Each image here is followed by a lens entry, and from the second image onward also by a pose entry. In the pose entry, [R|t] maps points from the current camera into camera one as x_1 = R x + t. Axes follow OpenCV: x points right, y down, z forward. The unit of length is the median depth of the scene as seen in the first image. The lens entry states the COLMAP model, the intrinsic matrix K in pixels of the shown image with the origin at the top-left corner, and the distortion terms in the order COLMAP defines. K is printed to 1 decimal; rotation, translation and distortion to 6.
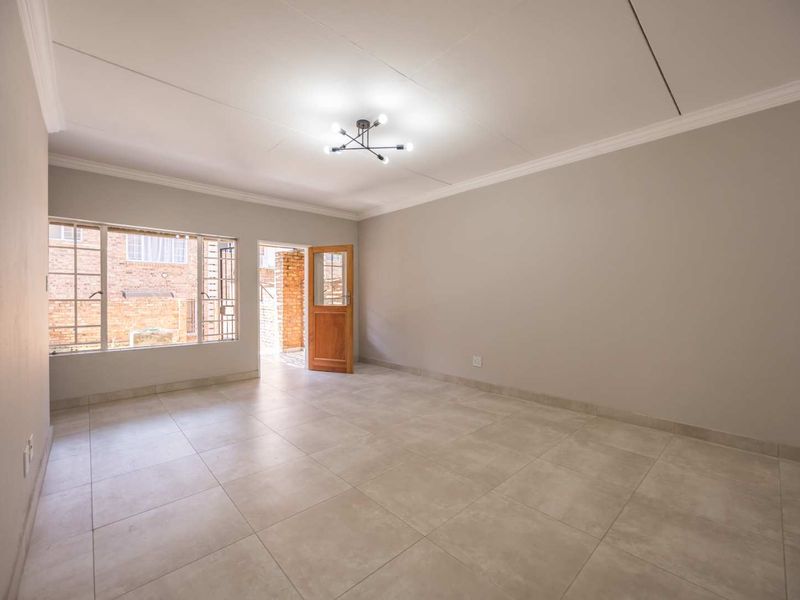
lens RADIAL K [[336.9, 0, 402.9], [0, 336.9, 299.9], [0, 0, 1]] dist [-0.000952, 0.000143]
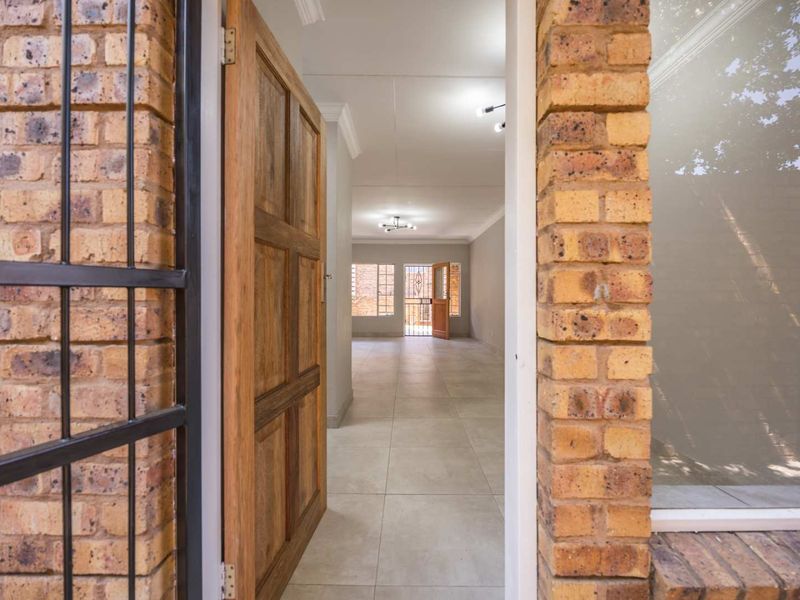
lens RADIAL K [[336.9, 0, 402.9], [0, 336.9, 299.9], [0, 0, 1]] dist [-0.000952, 0.000143]
pose [[0.724917, 0.010243, -0.688760, 0.753167], [-0.009992, 0.999941, 0.004354, 0.014993], [0.688764, 0.003725, 0.724976, -0.322967]]
